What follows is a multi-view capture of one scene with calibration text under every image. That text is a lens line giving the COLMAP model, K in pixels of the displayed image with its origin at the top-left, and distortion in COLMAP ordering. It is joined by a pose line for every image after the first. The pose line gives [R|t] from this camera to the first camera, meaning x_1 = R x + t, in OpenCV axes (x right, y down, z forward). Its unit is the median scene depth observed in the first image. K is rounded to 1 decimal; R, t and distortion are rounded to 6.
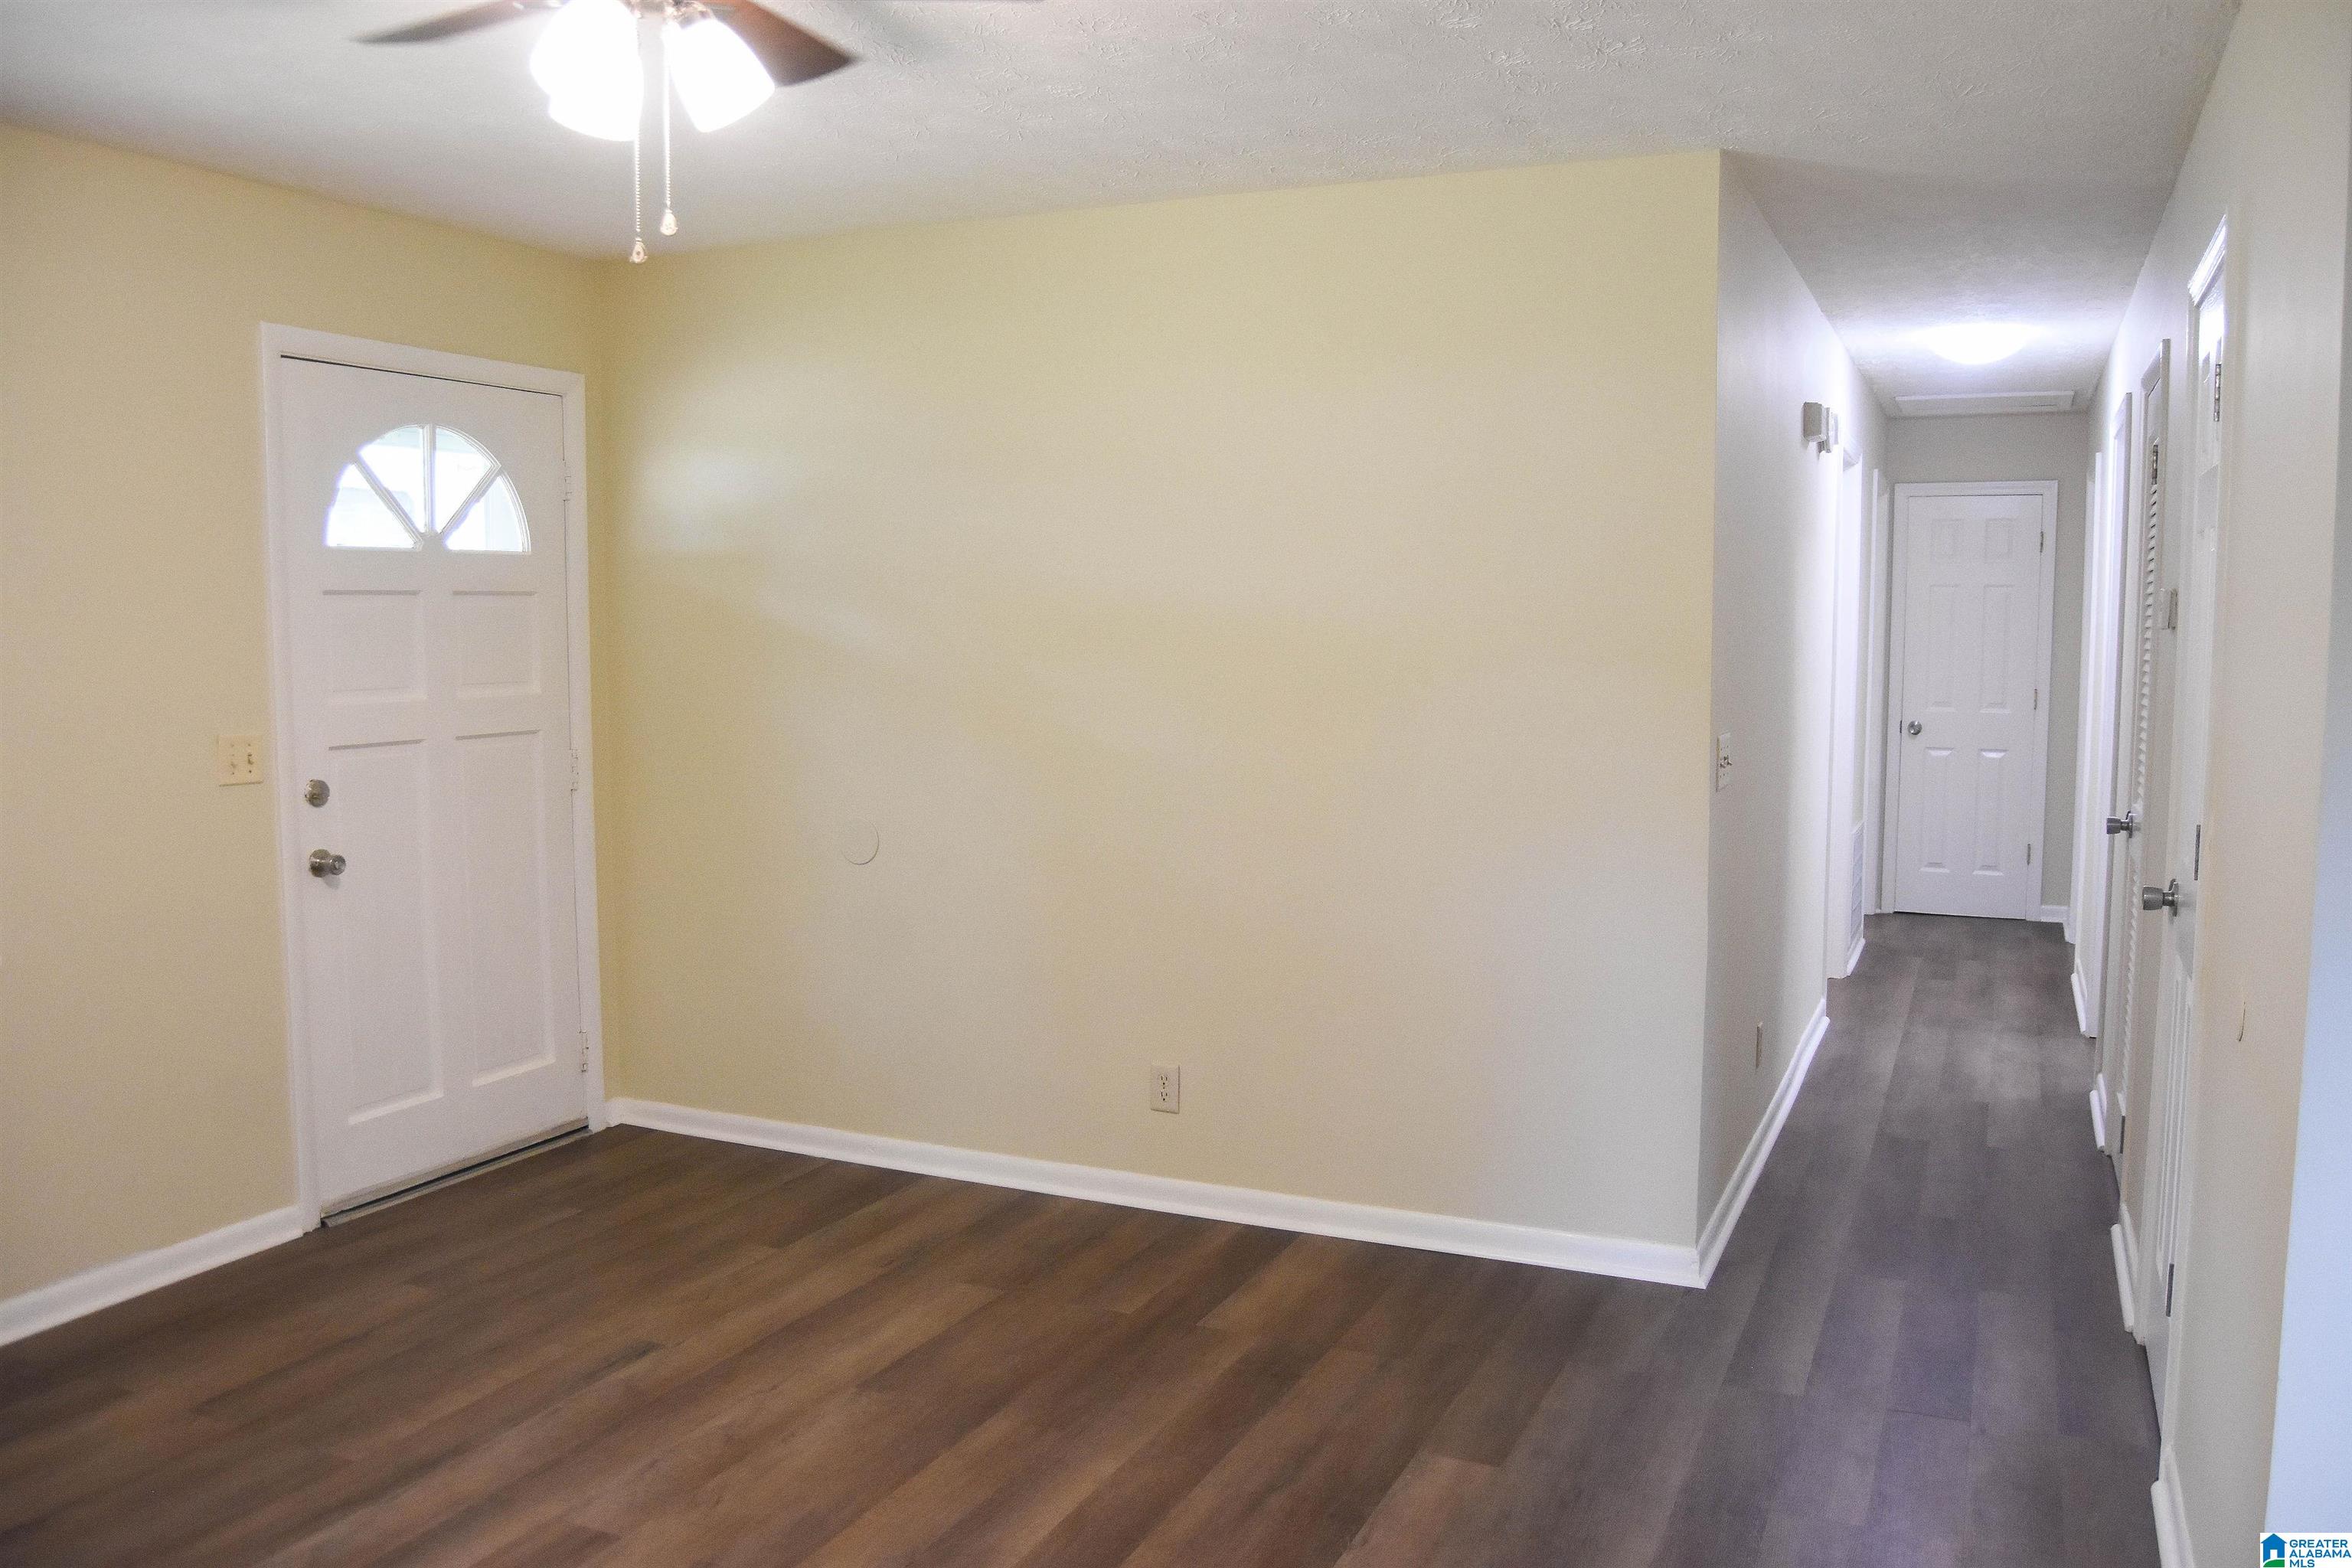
lens RADIAL K [[1851.5, 0, 1176.0], [0, 1851.5, 784.0], [0, 0, 1]] dist [-0.079806, 0.004617]
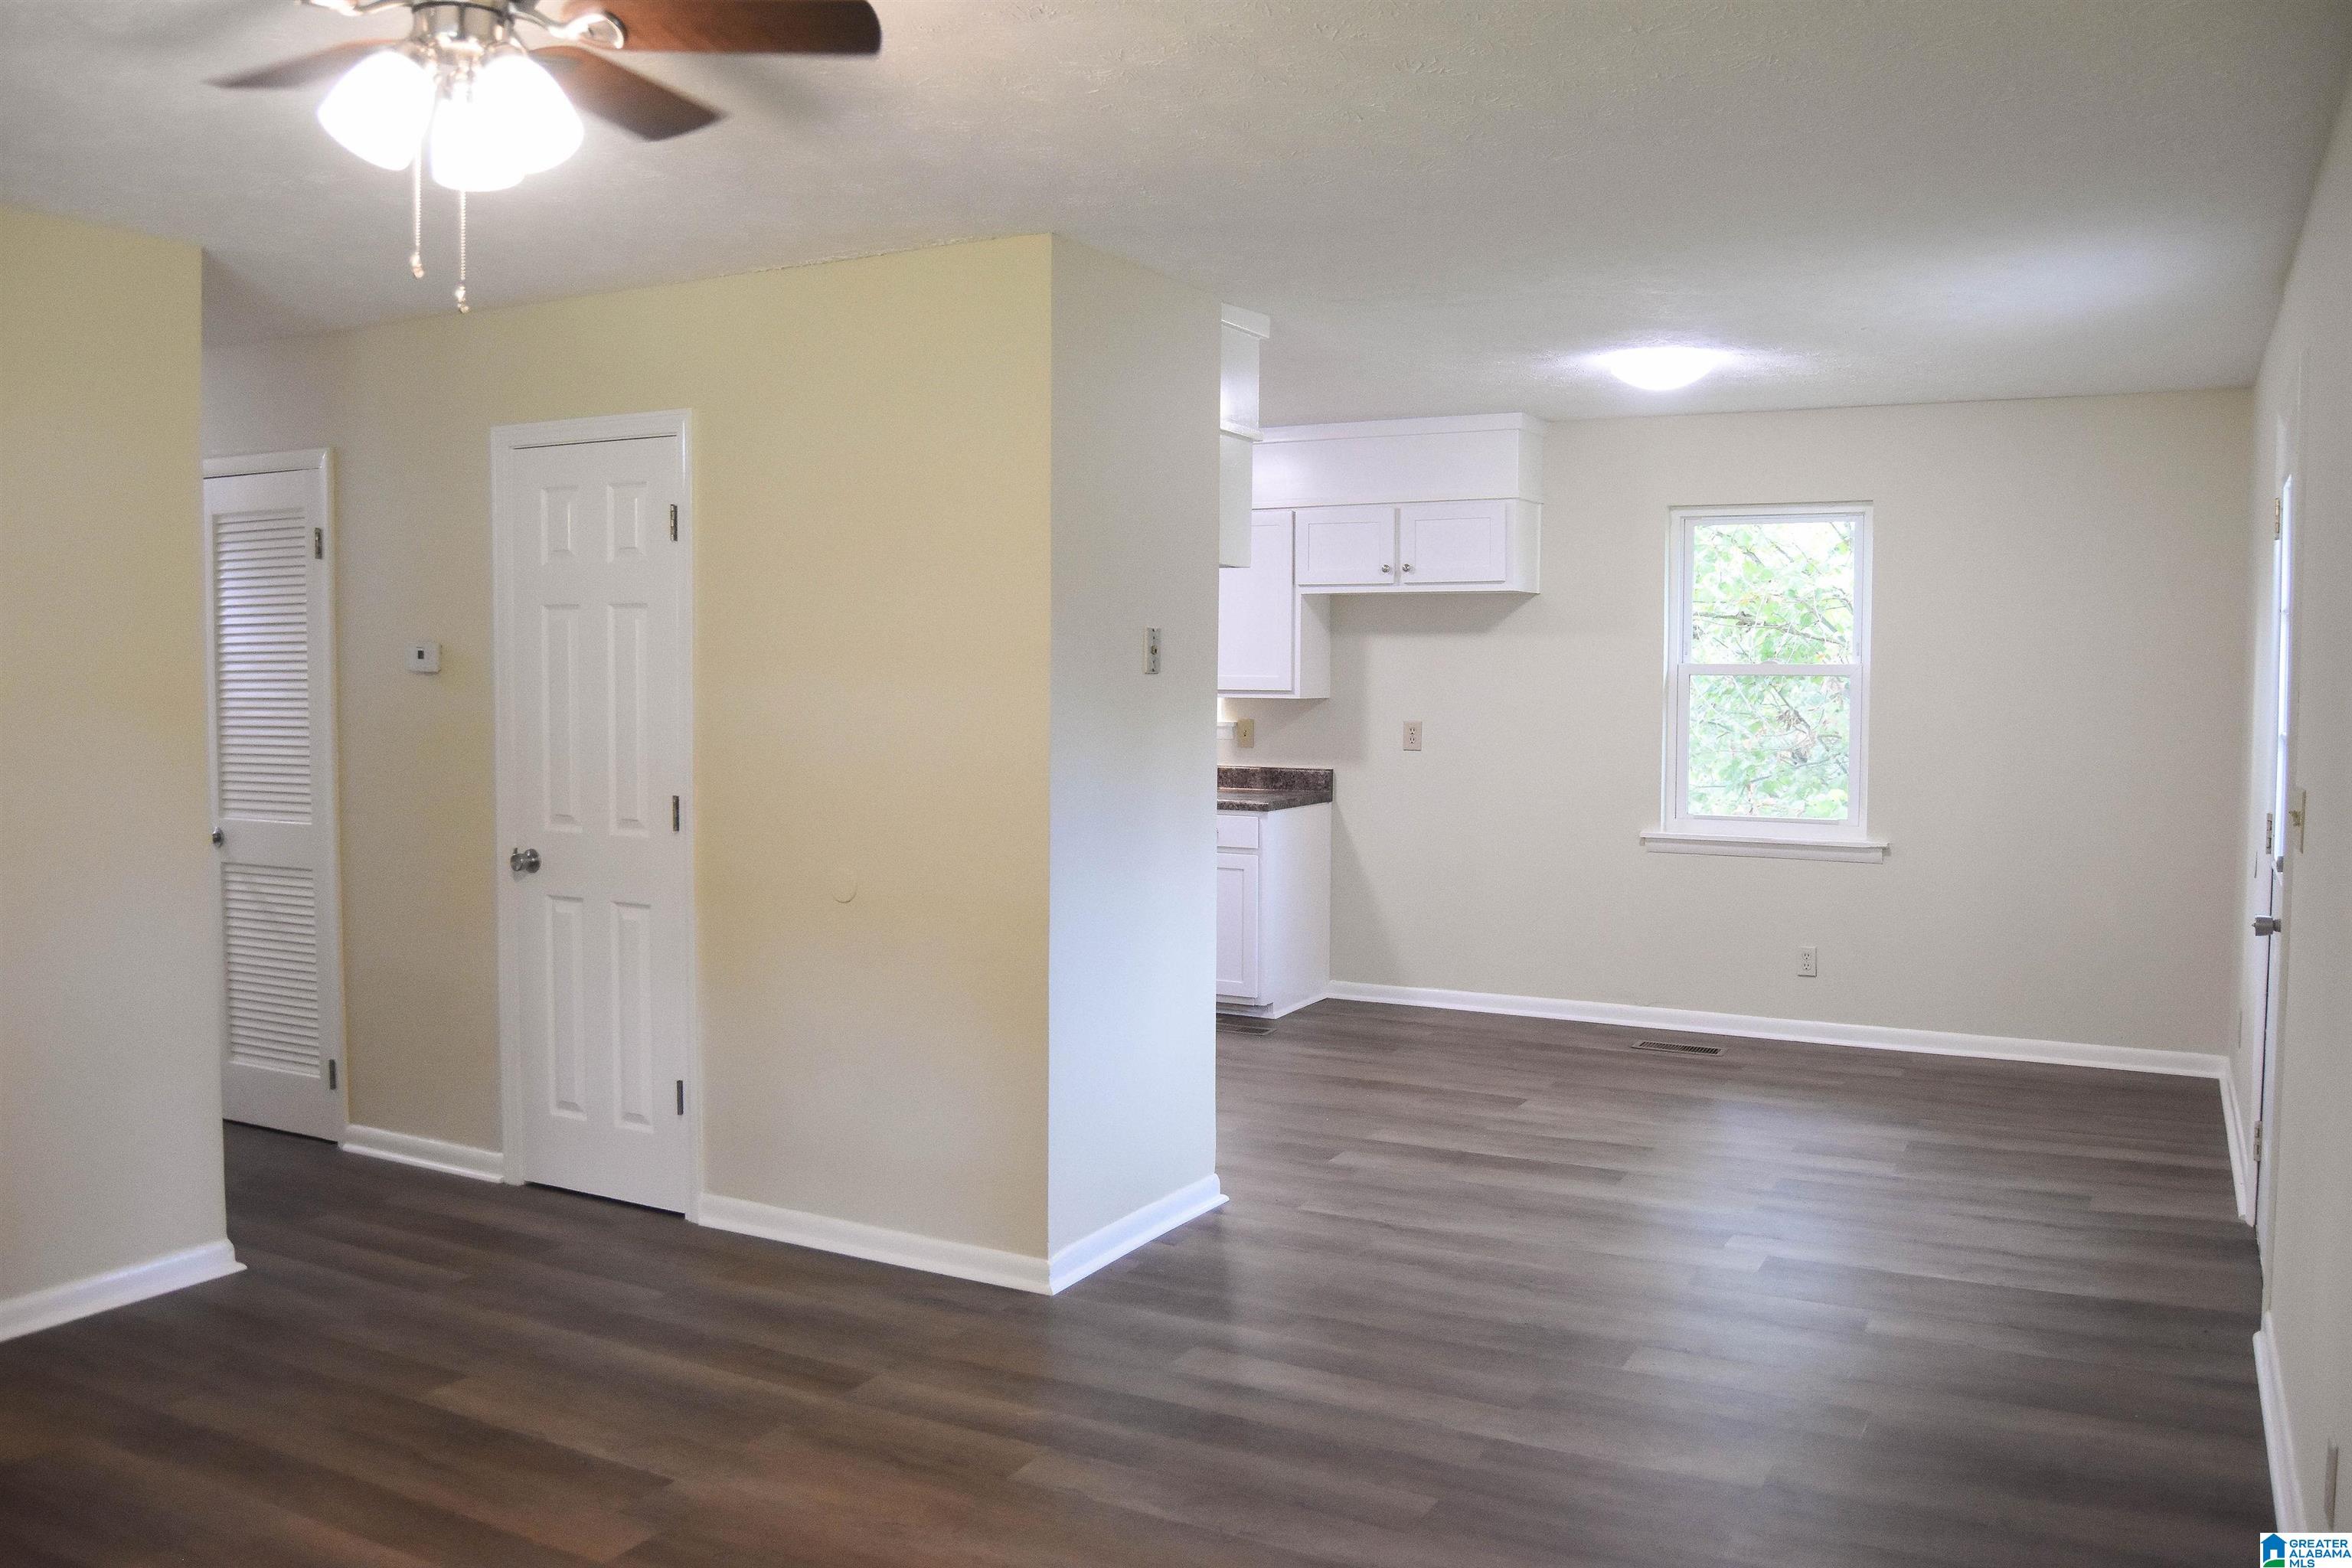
lens RADIAL K [[1862.0, 0, 1176.0], [0, 1862.0, 784.0], [0, 0, 1]] dist [-0.086946, 0.010397]
pose [[0.067326, -0.060090, 0.995920, -0.669774], [0.089438, 0.994530, 0.053960, -0.023704], [-0.993714, 0.085441, 0.072332, 0.296756]]
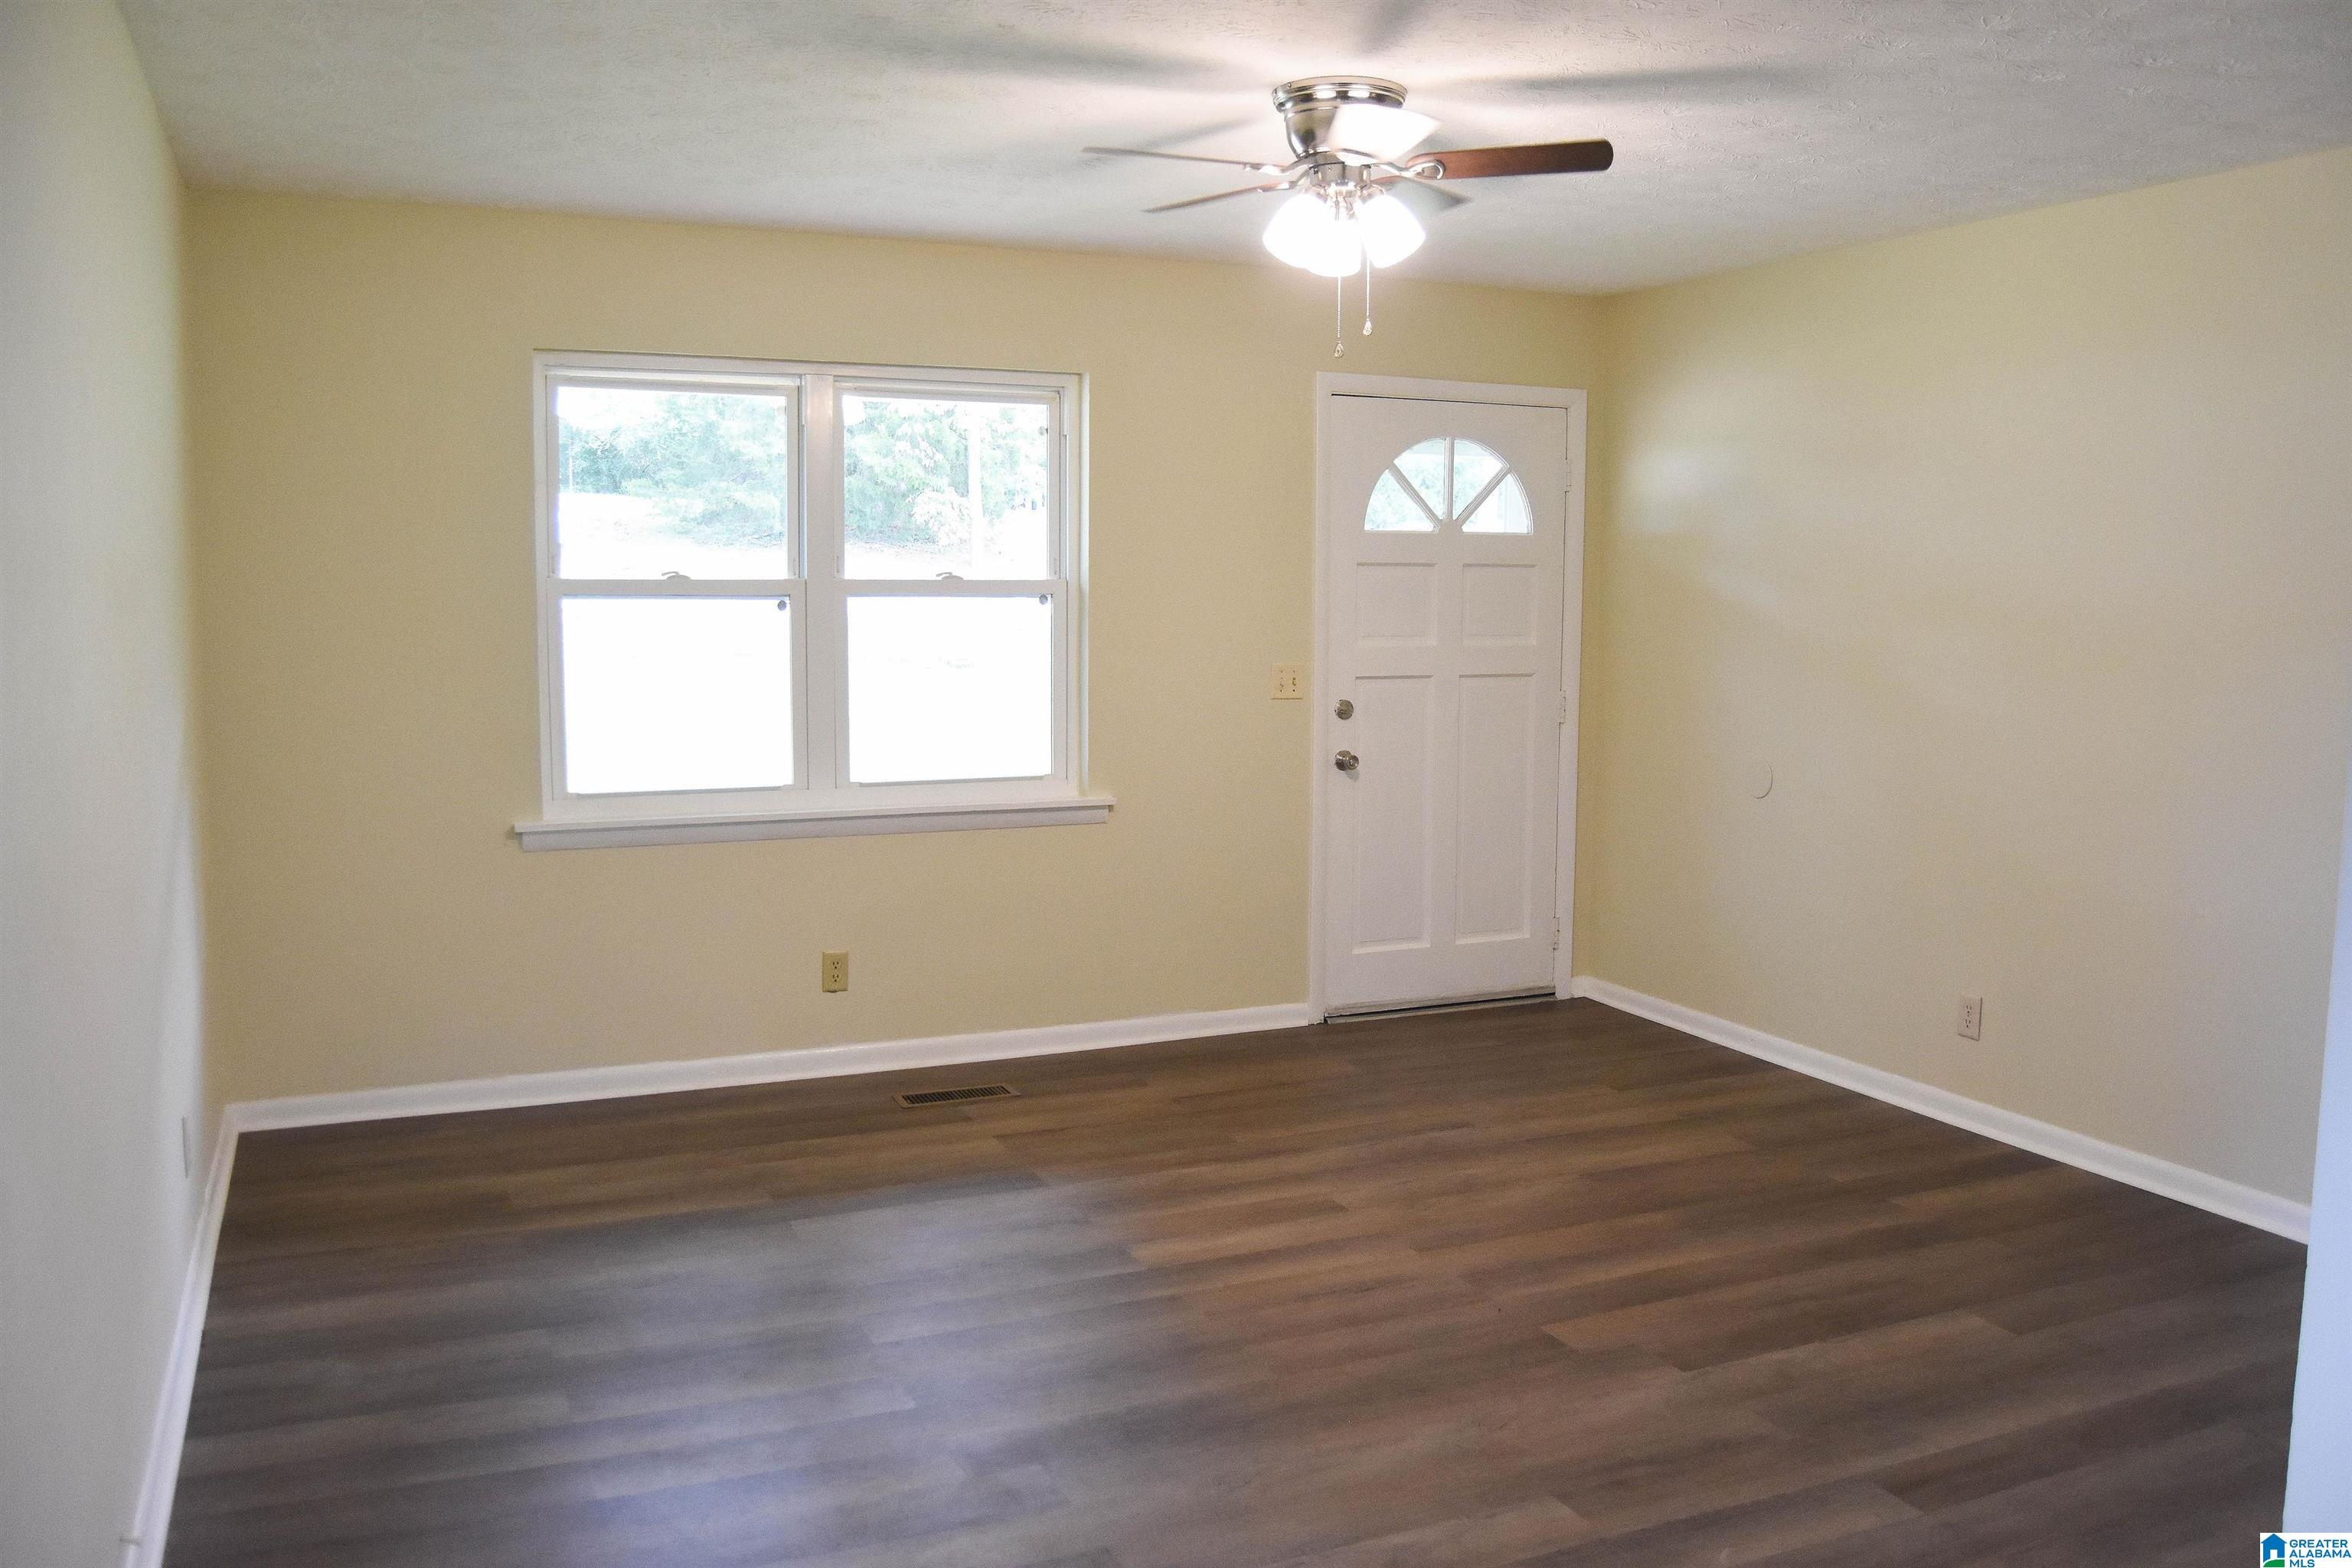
lens RADIAL K [[1862.0, 0, 1176.0], [0, 1862.0, 784.0], [0, 0, 1]] dist [-0.086946, 0.010397]
pose [[0.754107, 0.075958, -0.652344, 0.347641], [-0.066784, 0.997009, 0.038888, 0.014642], [0.653347, 0.014240, 0.756925, -0.148152]]
